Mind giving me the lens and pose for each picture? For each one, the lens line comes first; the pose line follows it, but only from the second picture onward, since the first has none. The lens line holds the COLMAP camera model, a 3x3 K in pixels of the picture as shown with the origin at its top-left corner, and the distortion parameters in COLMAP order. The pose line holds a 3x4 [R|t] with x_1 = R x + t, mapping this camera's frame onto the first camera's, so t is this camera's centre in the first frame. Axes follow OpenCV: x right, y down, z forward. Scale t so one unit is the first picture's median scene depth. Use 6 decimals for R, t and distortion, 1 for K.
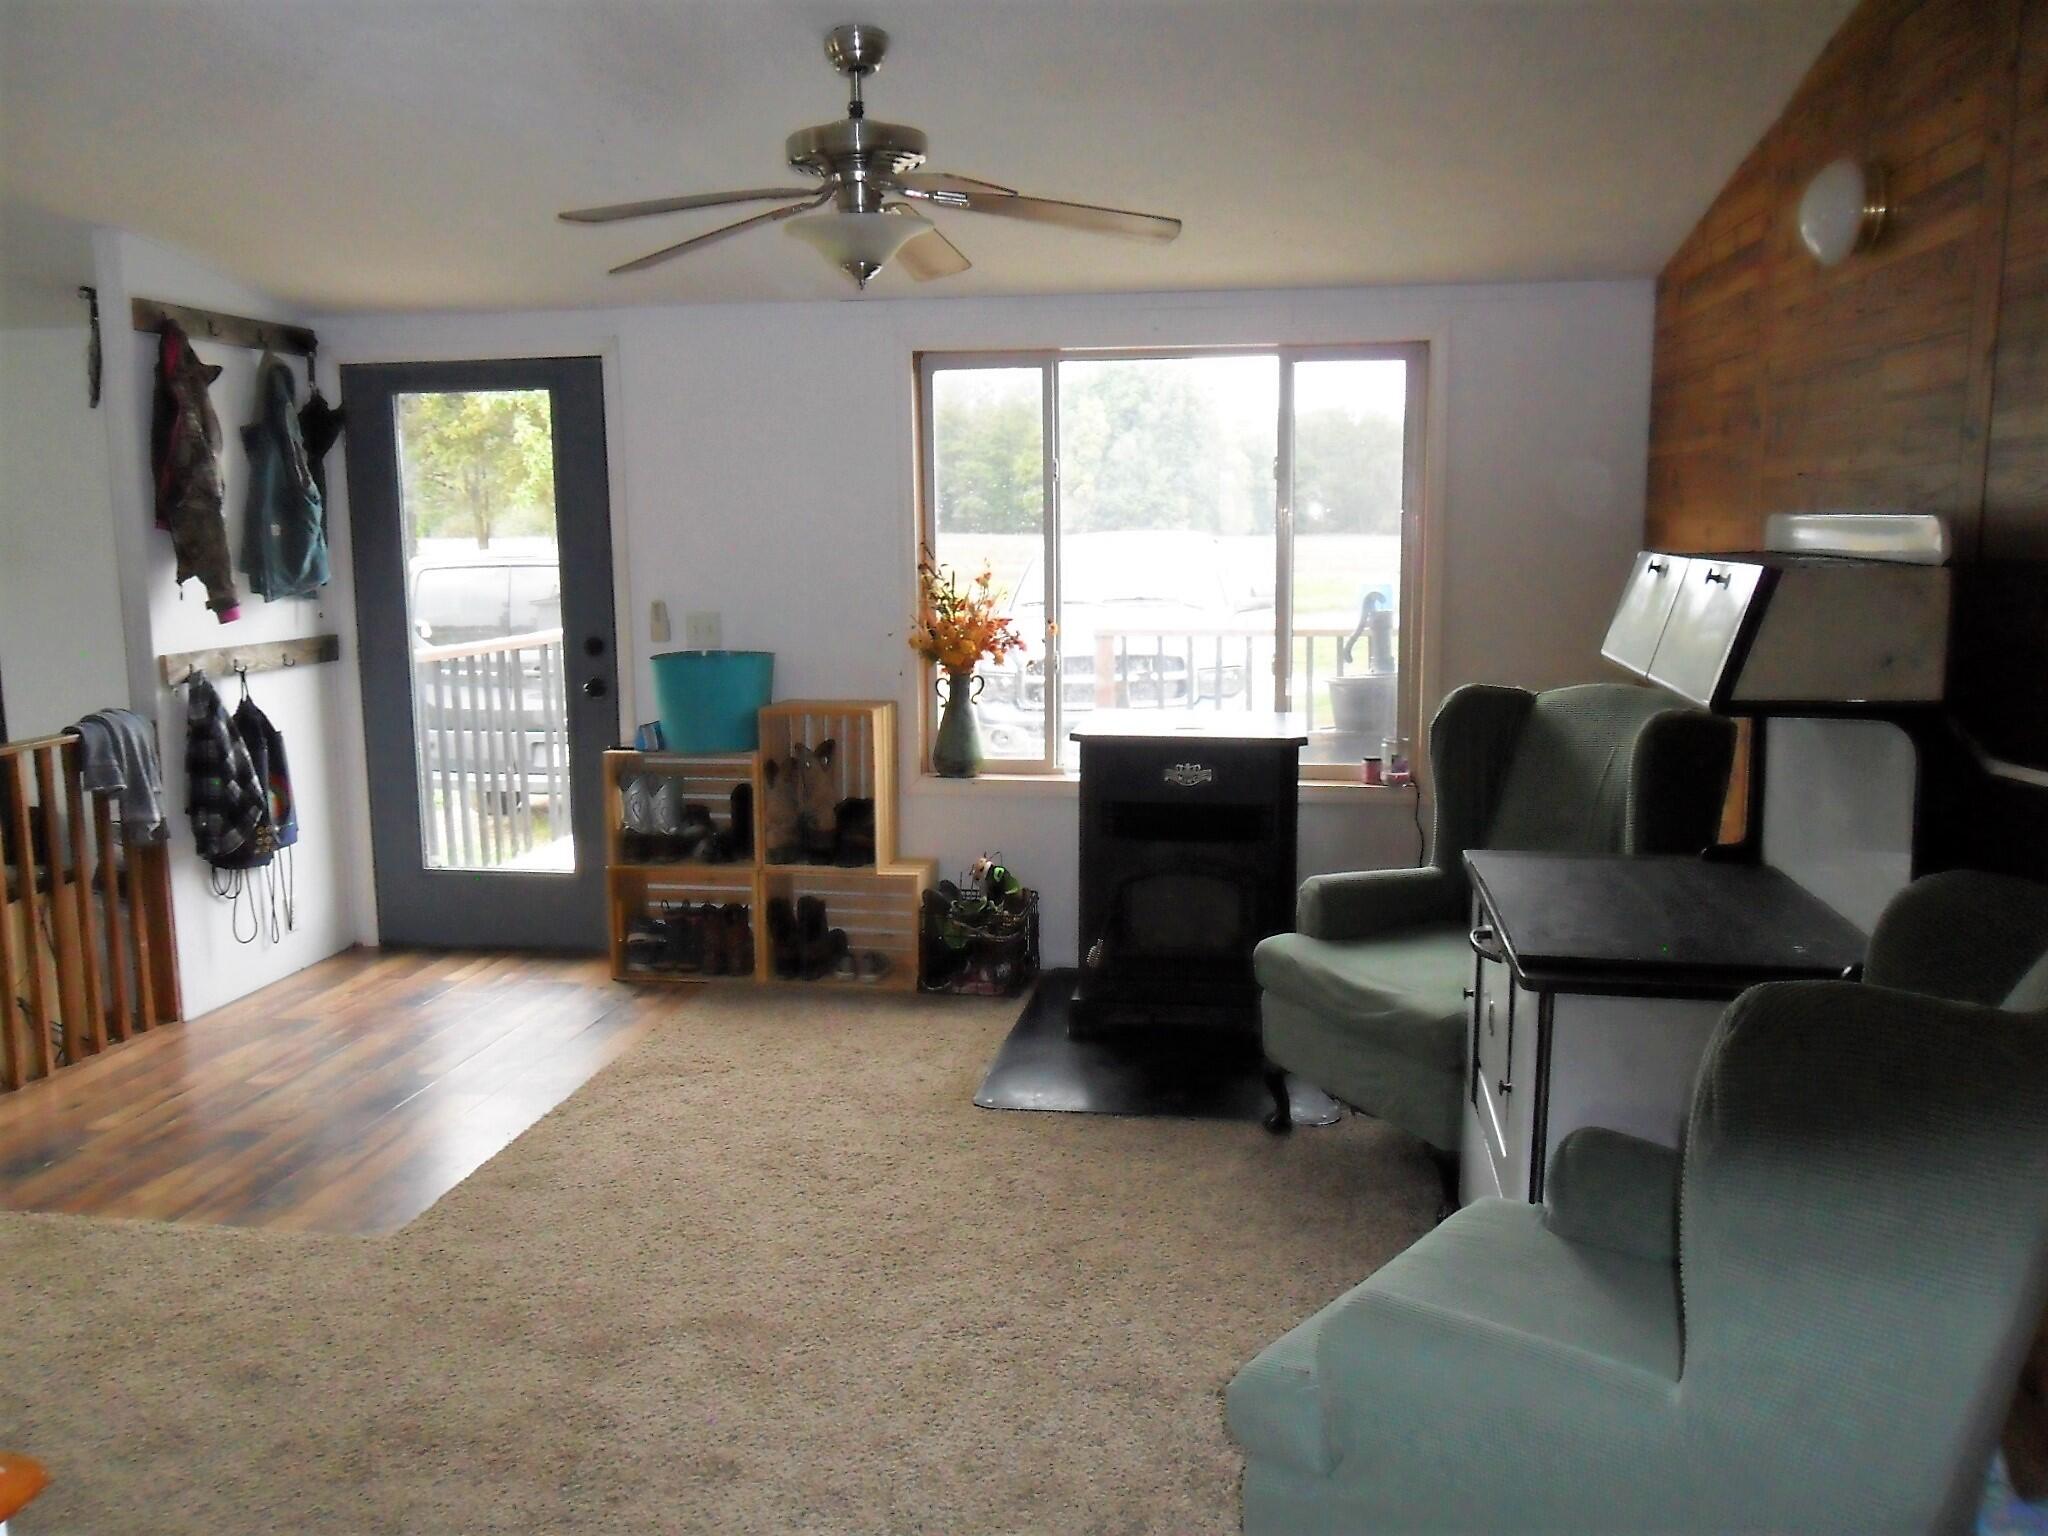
lens RADIAL K [[1661.0, 0, 1018.9], [0, 1661.0, 754.5], [0, 0, 1]] dist [-0.036446, 0.035369]
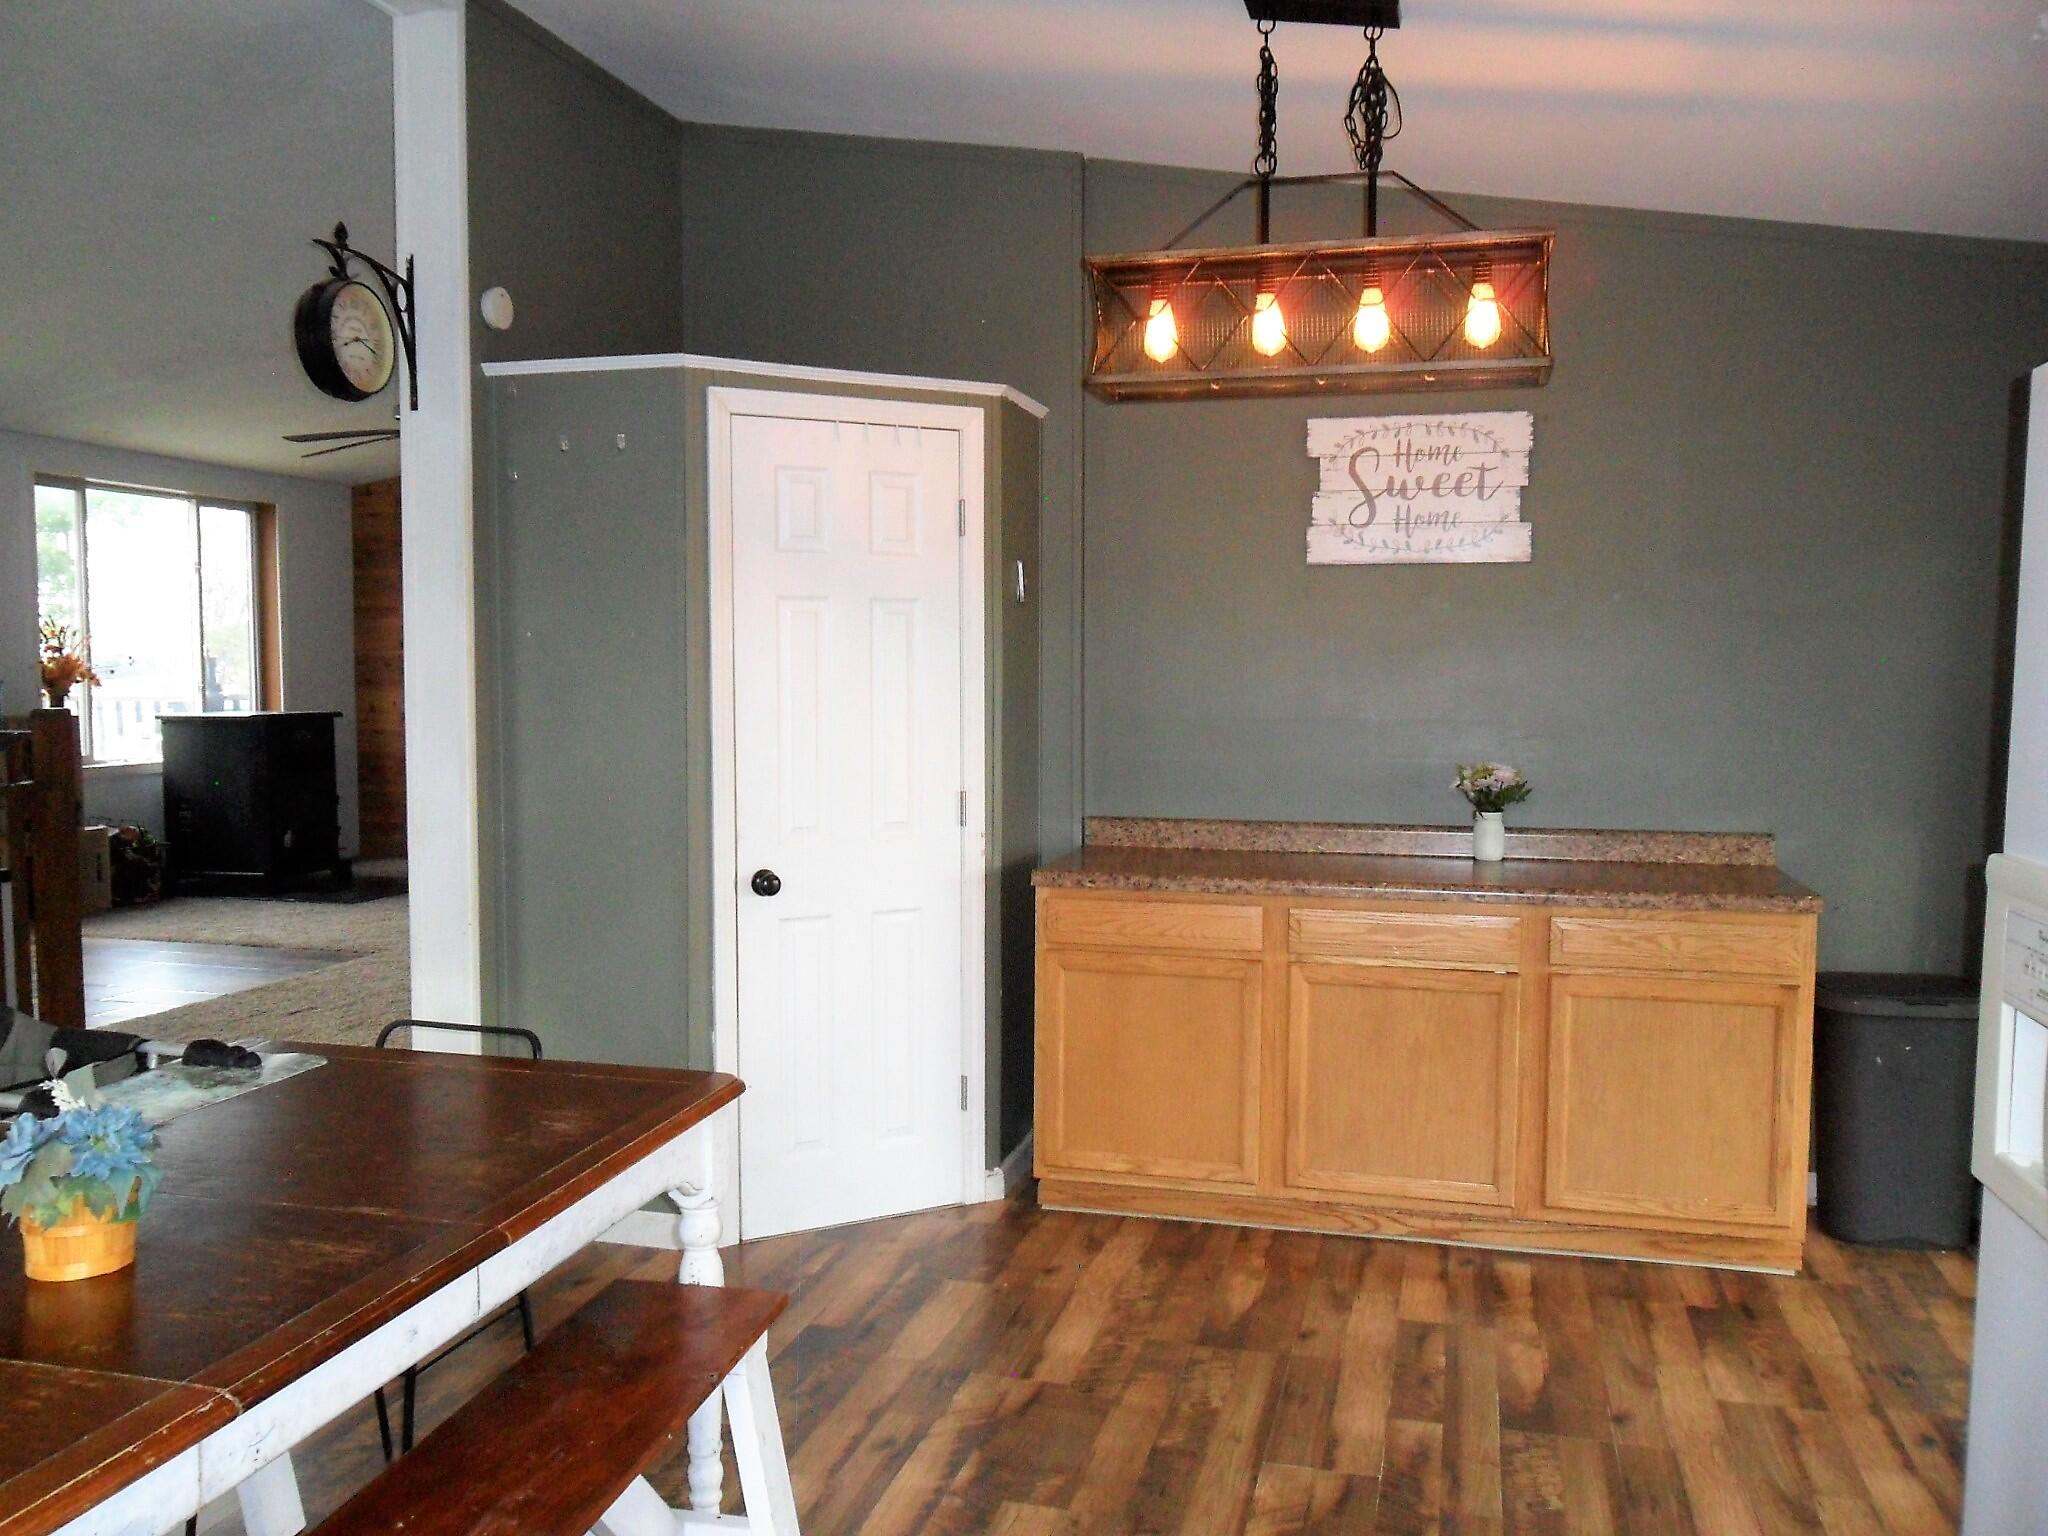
lens RADIAL K [[1661.0, 0, 1017.2], [0, 1661.0, 763.2], [0, 0, 1]] dist [-0.036446, 0.035369]
pose [[0.106218, -0.052444, 0.992959, -1.414724], [0.139700, 0.989490, 0.037317, 0.074499], [-0.984480, 0.134752, 0.112428, 0.034580]]
